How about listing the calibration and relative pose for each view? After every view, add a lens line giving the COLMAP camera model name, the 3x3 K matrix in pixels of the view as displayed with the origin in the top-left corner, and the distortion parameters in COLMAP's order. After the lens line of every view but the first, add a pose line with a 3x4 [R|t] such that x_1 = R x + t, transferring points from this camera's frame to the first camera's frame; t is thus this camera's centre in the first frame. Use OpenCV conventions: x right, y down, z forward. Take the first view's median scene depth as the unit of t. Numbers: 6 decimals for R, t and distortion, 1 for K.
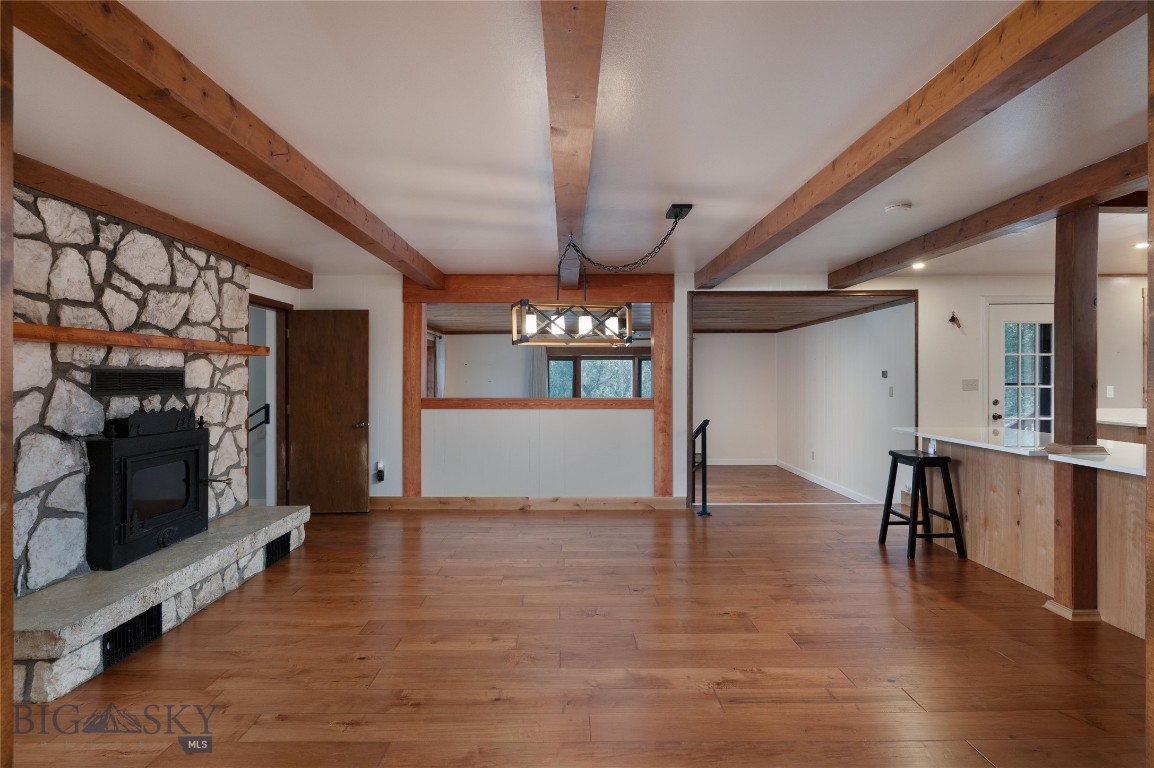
lens RADIAL K [[611.5, 0, 567.6], [0, 611.5, 372.9], [0, 0, 1]] dist [0.014157, -0.000233]
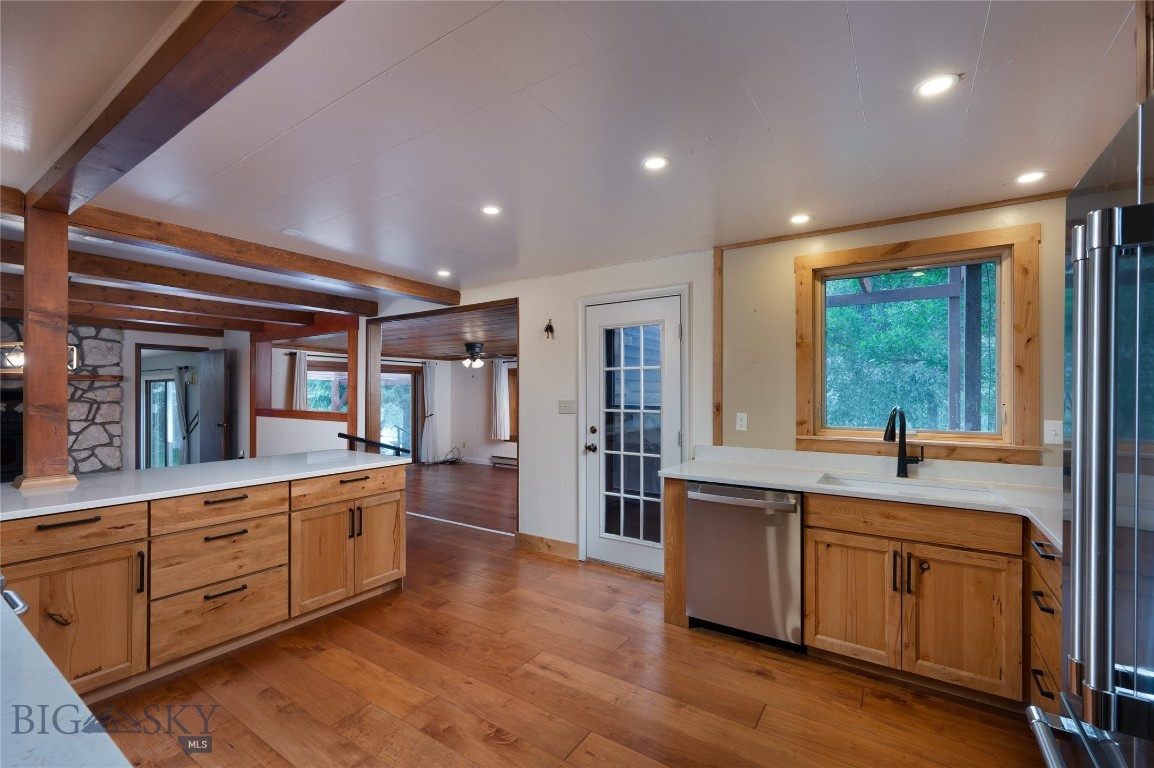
lens RADIAL K [[491.0, 0, 578.2], [0, 491.0, 390.8], [0, 0, 1]] dist [-0.001041, -0.000546]
pose [[0.831124, 0.003106, -0.556078, 1.693816], [0.001003, 0.999974, 0.007084, -0.011749], [0.556086, -0.006445, 0.831100, 0.765889]]
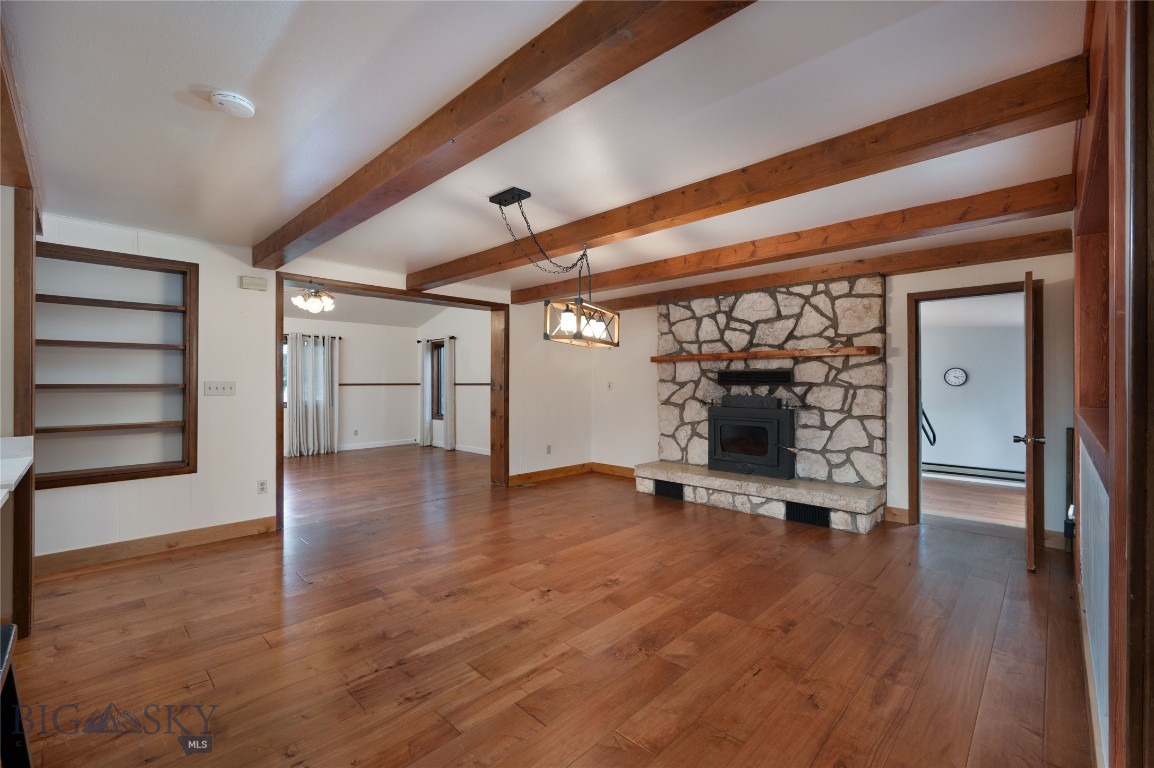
lens RADIAL K [[491.0, 0, 578.8], [0, 491.0, 377.0], [0, 0, 1]] dist [-0.001041, -0.000546]
pose [[-0.697113, -0.004165, -0.716949, 0.655682], [0.009072, 0.999852, -0.014629, 0.027695], [0.716904, -0.016702, -0.696972, 1.623863]]
